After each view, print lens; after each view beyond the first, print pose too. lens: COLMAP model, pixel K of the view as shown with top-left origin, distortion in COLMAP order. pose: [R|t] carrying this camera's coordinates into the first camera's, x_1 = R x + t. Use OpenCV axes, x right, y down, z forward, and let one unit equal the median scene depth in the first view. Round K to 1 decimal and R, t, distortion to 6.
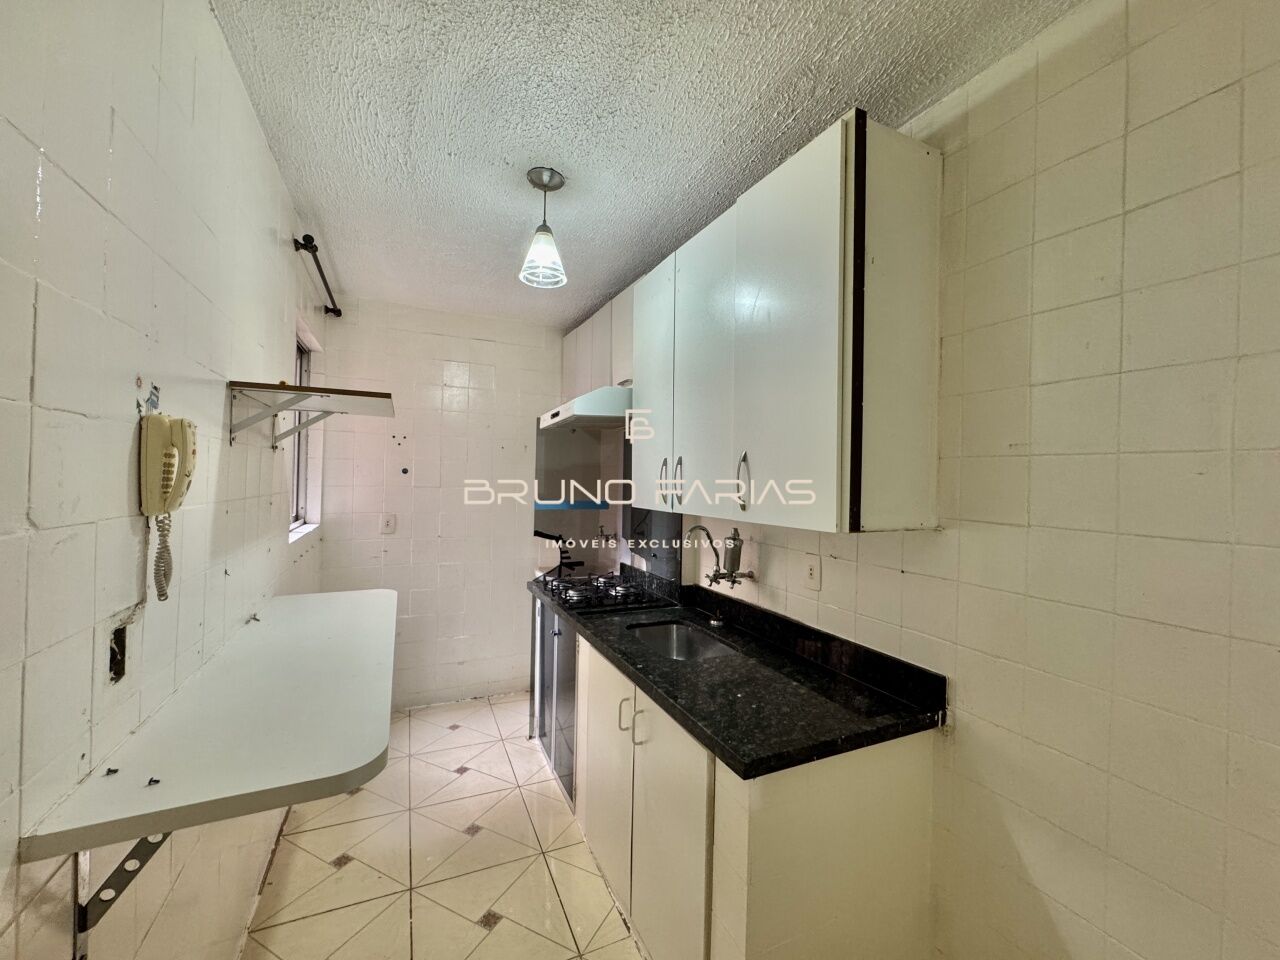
lens RADIAL K [[512.6, 0, 640.0], [0, 512.6, 480.0], [0, 0, 1]] dist [-0.002133, -0.000006]
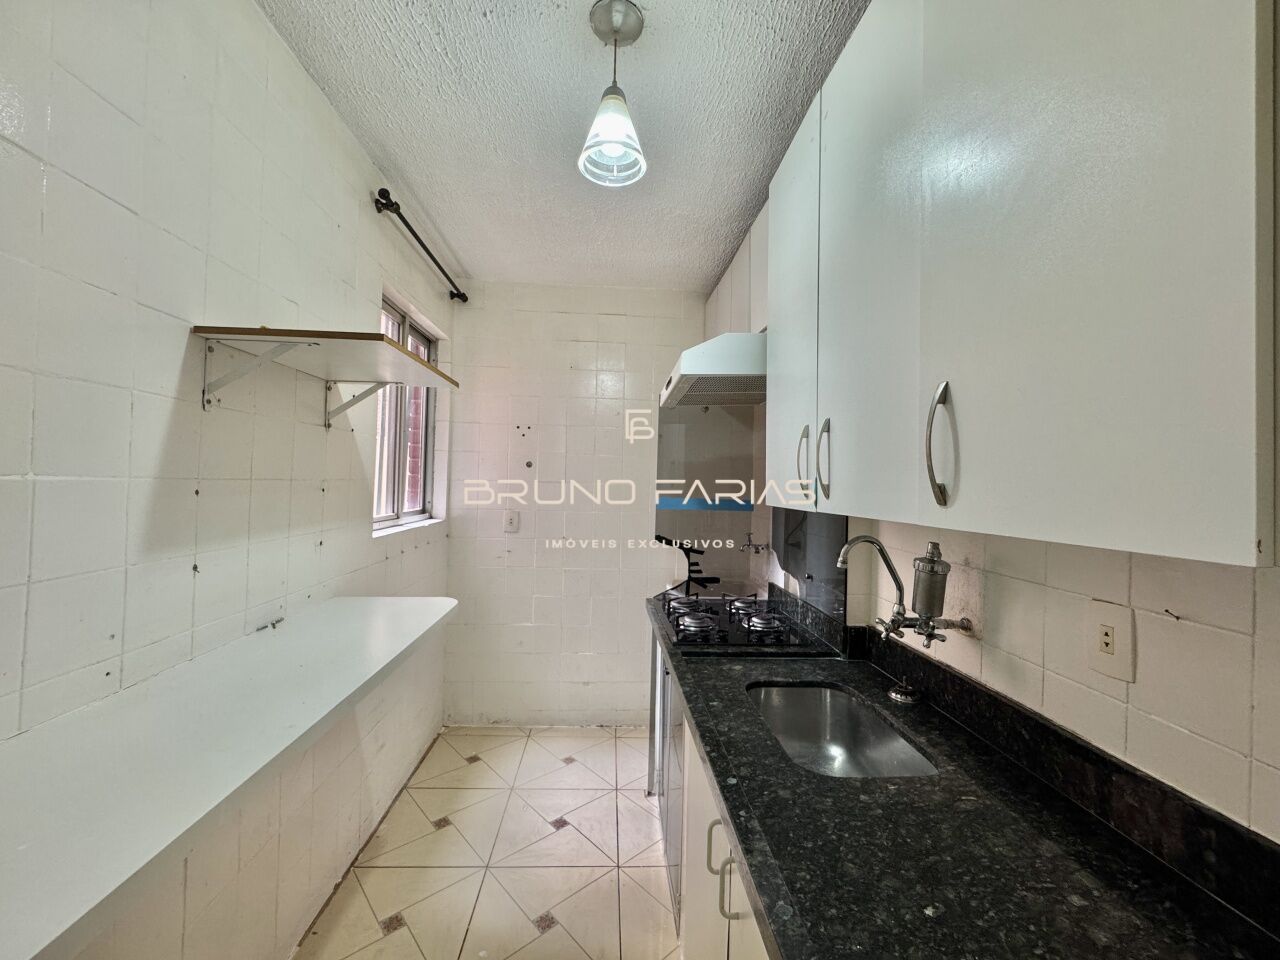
lens RADIAL K [[512.6, 0, 640.0], [0, 512.6, 480.0], [0, 0, 1]] dist [-0.002133, -0.000006]
pose [[0.933989, 0.001208, -0.357301, 0.075916], [-0.006617, 0.999881, -0.013916, 0.031031], [0.357242, 0.015361, 0.933886, 0.314274]]
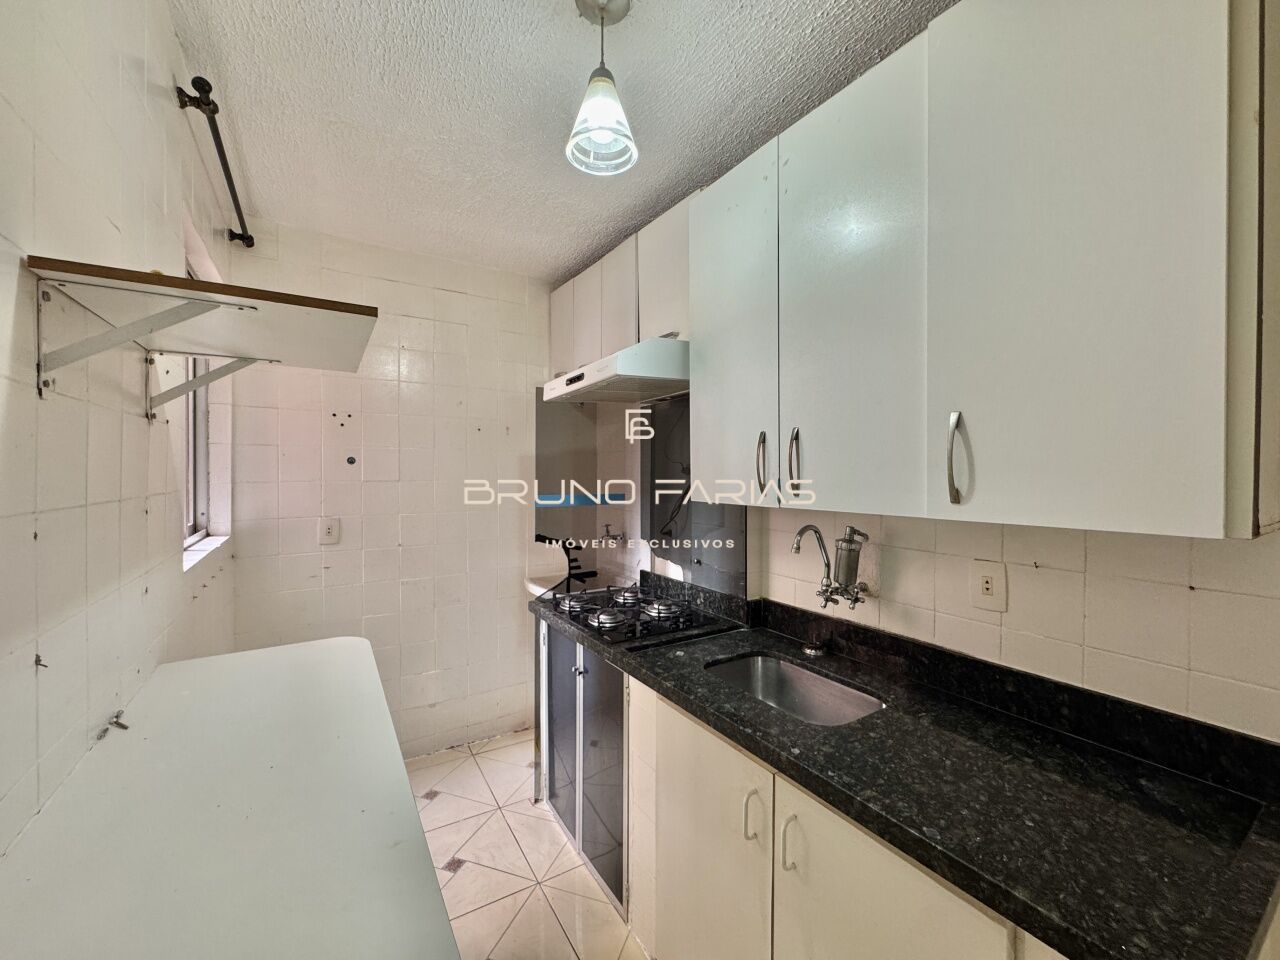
lens RADIAL K [[512.6, 0, 640.0], [0, 512.6, 480.0], [0, 0, 1]] dist [-0.002133, -0.000006]
pose [[0.991694, -0.020471, 0.126979, -0.192382], [0.018344, 0.999672, 0.017895, 0.007718], [-0.127304, -0.015417, 0.991744, 0.285688]]
